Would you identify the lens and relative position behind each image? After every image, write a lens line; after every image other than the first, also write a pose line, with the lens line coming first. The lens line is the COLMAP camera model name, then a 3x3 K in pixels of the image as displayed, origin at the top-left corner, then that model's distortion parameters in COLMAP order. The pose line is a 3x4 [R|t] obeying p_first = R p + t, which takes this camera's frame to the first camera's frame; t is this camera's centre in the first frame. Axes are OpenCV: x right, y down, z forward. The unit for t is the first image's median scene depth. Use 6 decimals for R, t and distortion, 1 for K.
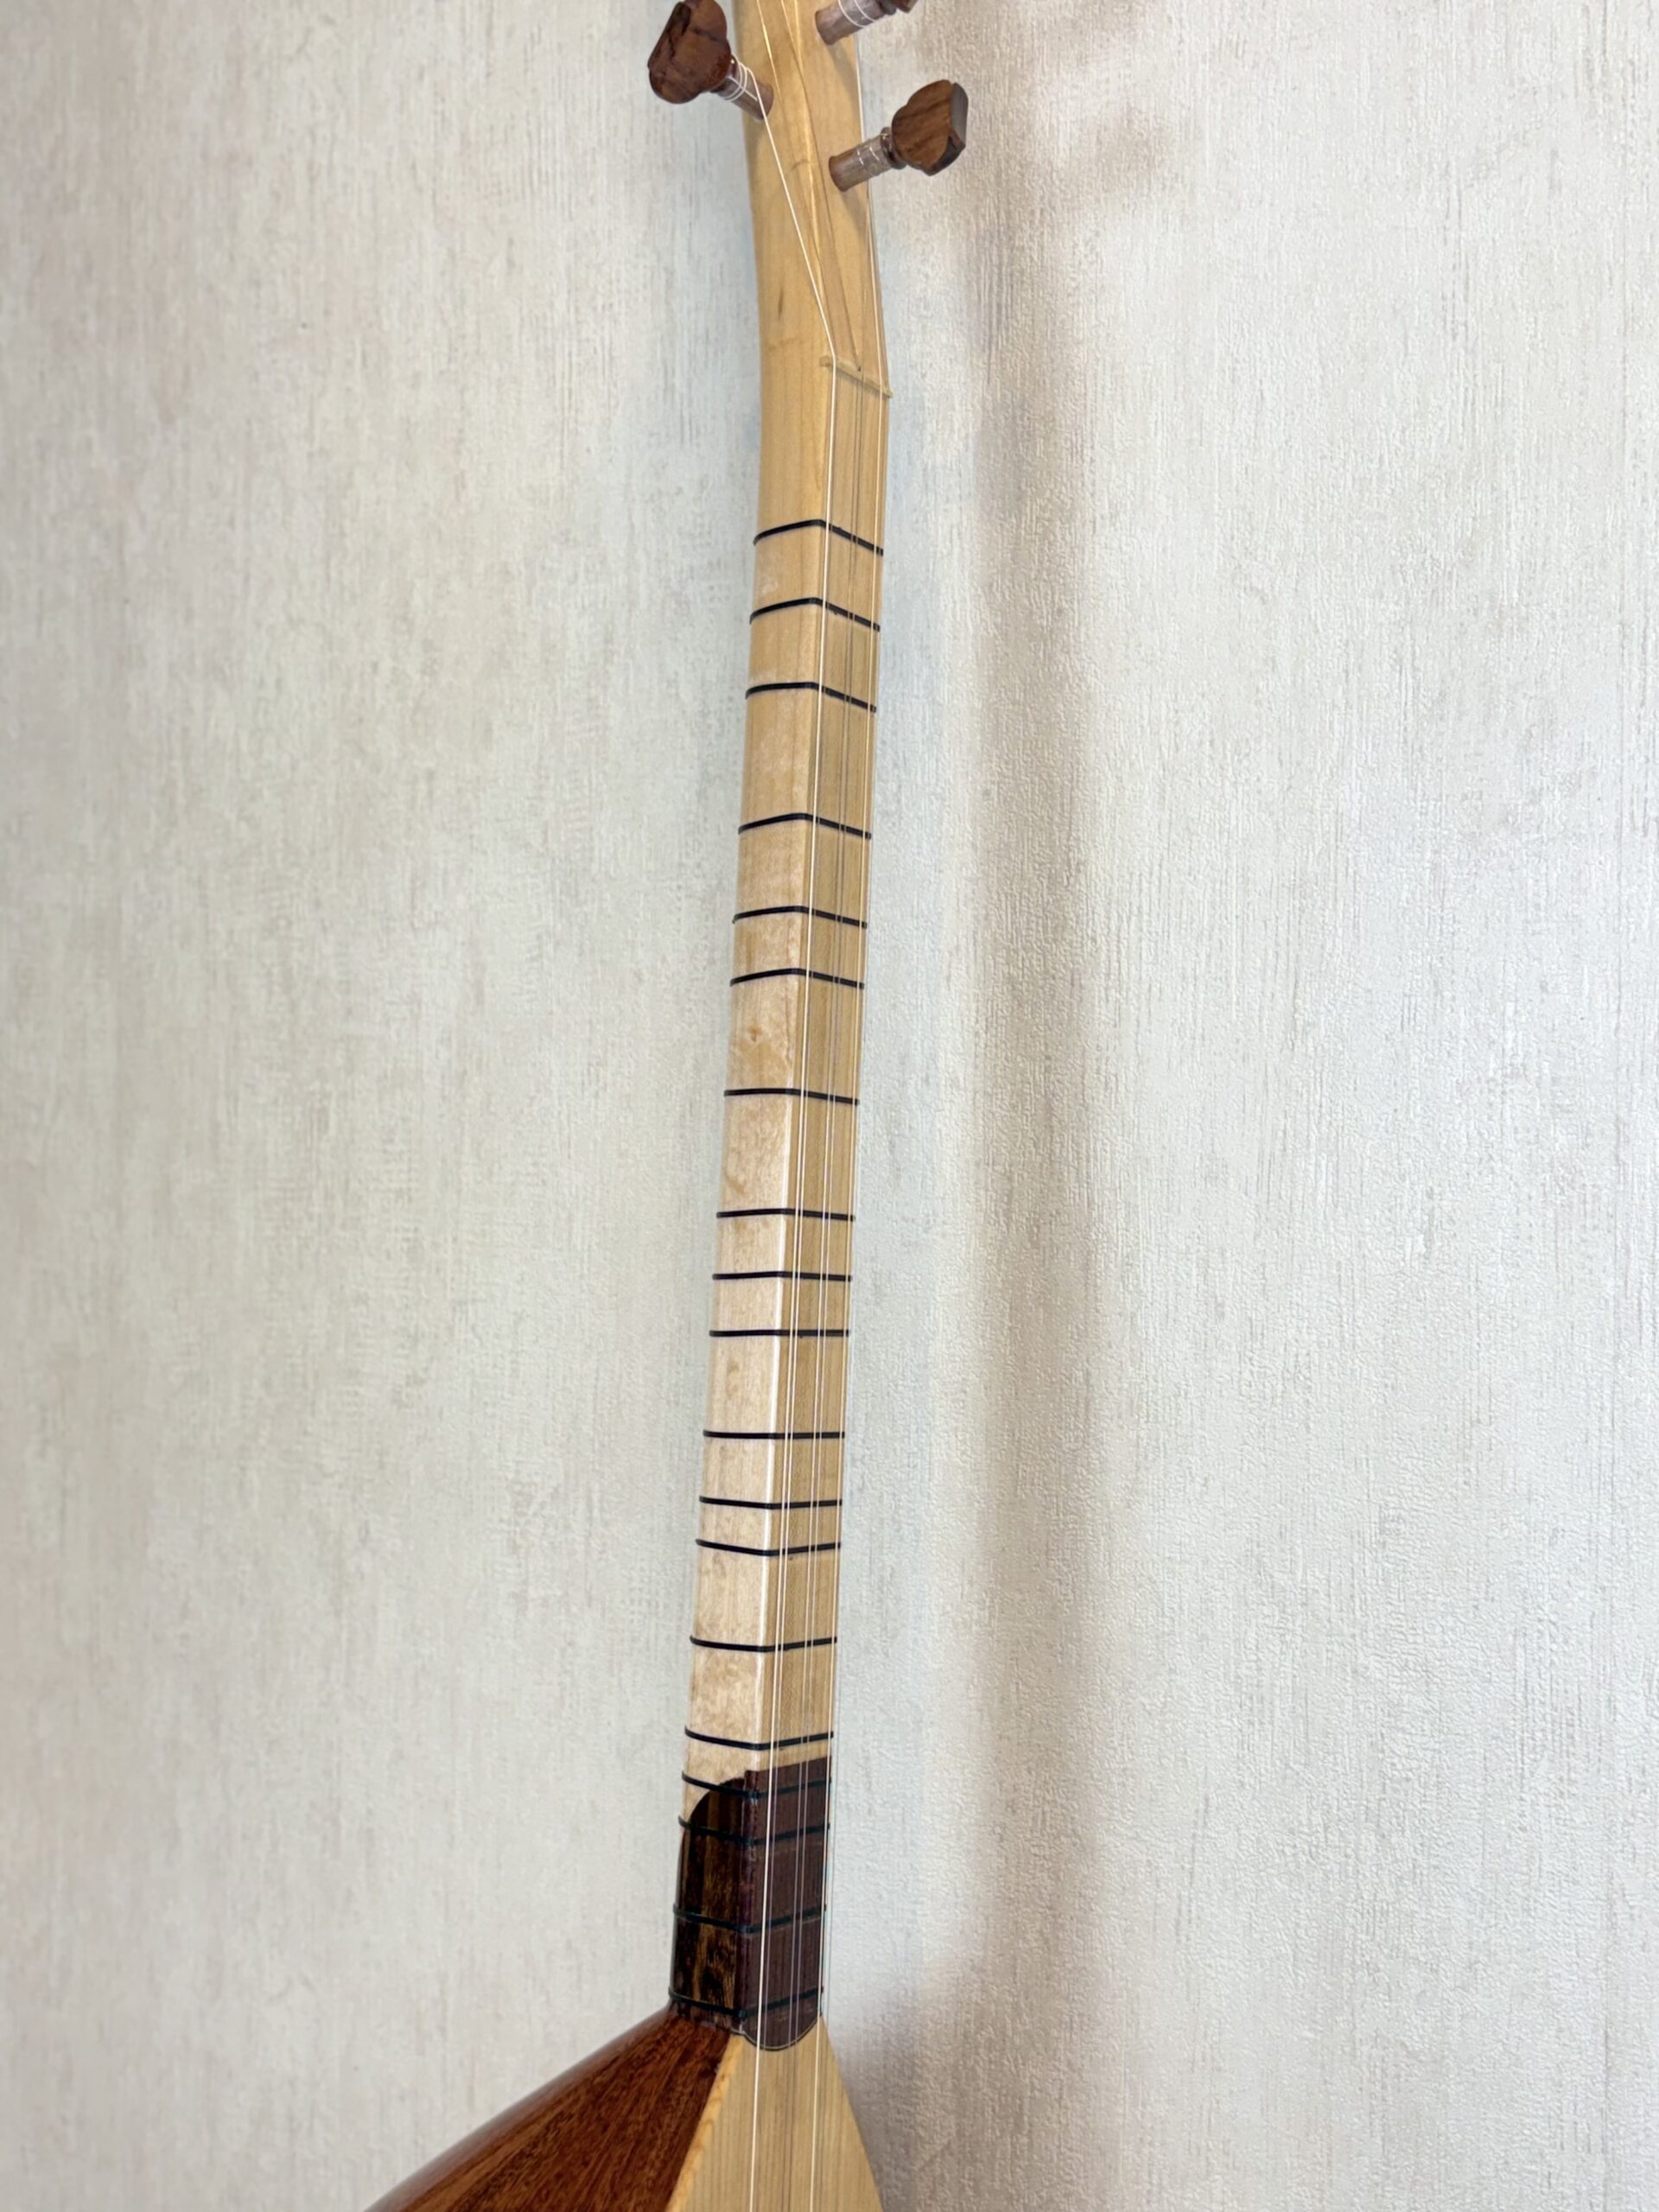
lens RADIAL K [[2595.6, 0, 874.8], [0, 2595.6, 1108.2], [0, 0, 1]] dist [0.011329, 0.000000]
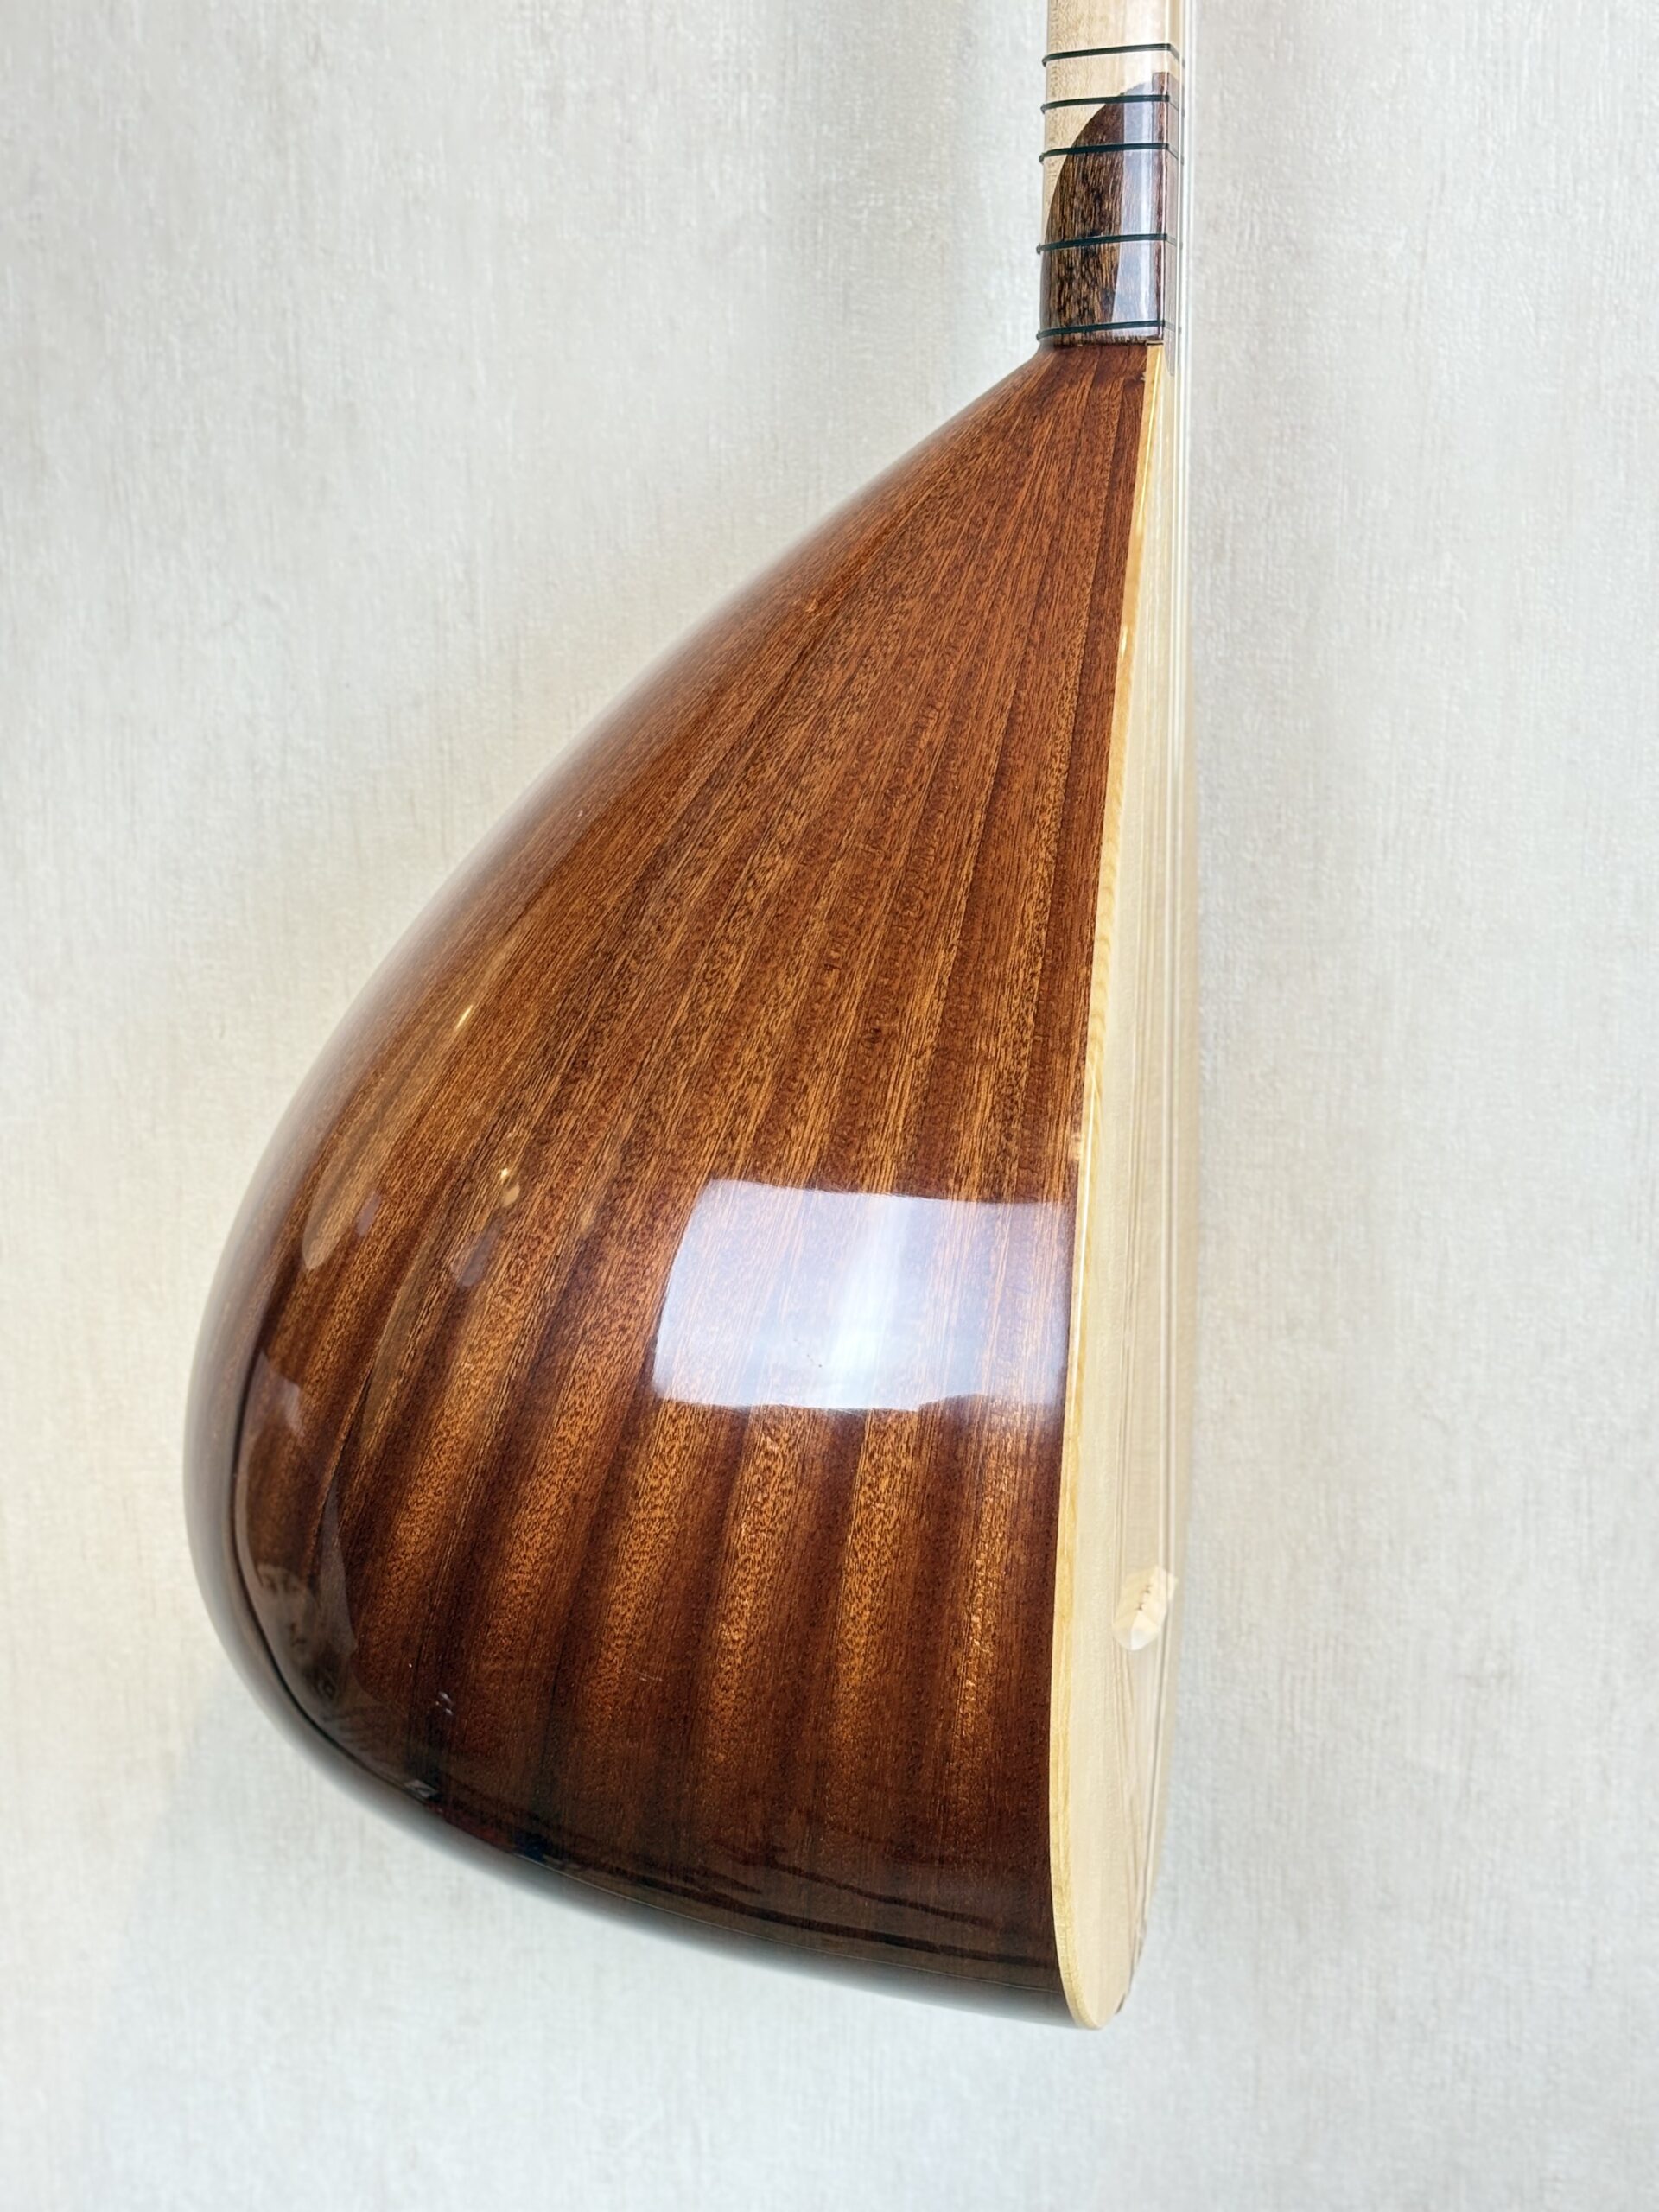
lens RADIAL K [[3395.0, 0, 833.6], [0, 3395.0, 1150.4], [0, 0, 1]] dist [0.093287, 0.000000]
pose [[0.925665, -0.115780, 0.360194, -0.494885], [0.018400, 0.964676, 0.262796, 0.224699], [-0.377897, -0.236634, 0.895097, -0.148376]]
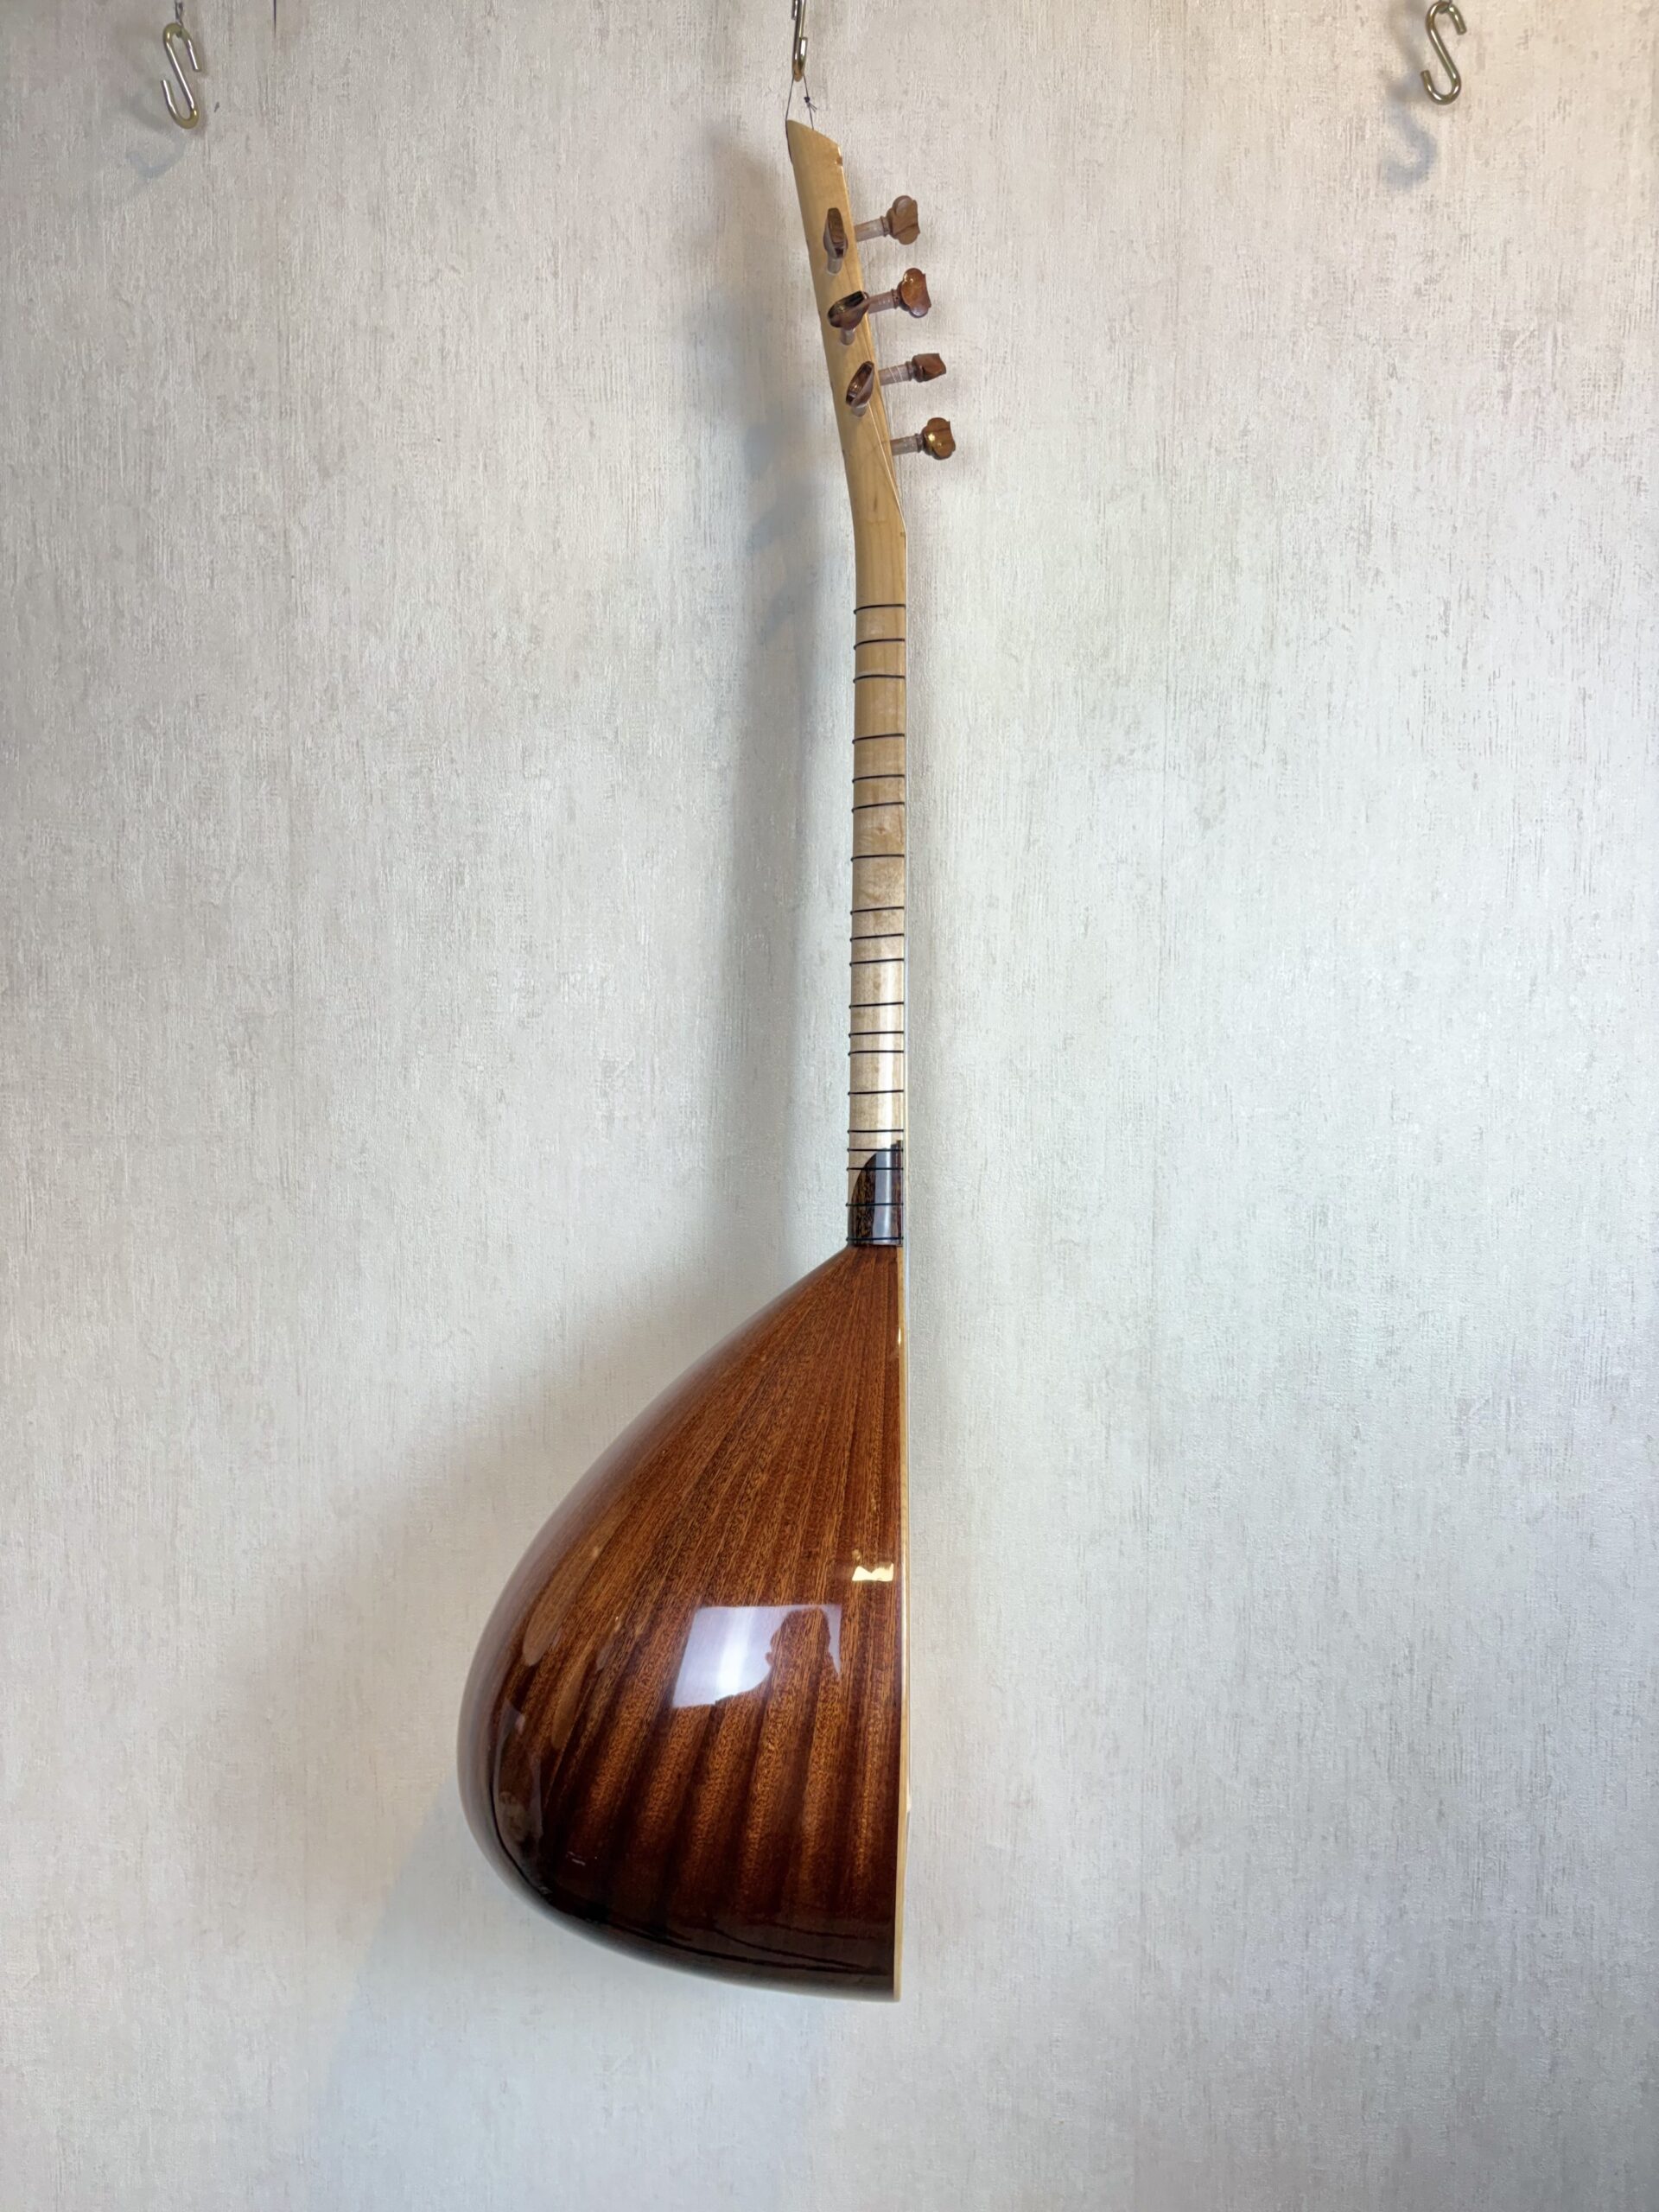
lens RADIAL K [[1660.0, 0, 847.6], [0, 1660.0, 1140.5], [0, 0, 1]] dist [0.003832, 0.000371]
pose [[0.822769, -0.043673, 0.566696, -0.700030], [-0.003745, 0.996605, 0.082241, 0.097657], [-0.568364, -0.069788, 0.819812, -0.161822]]
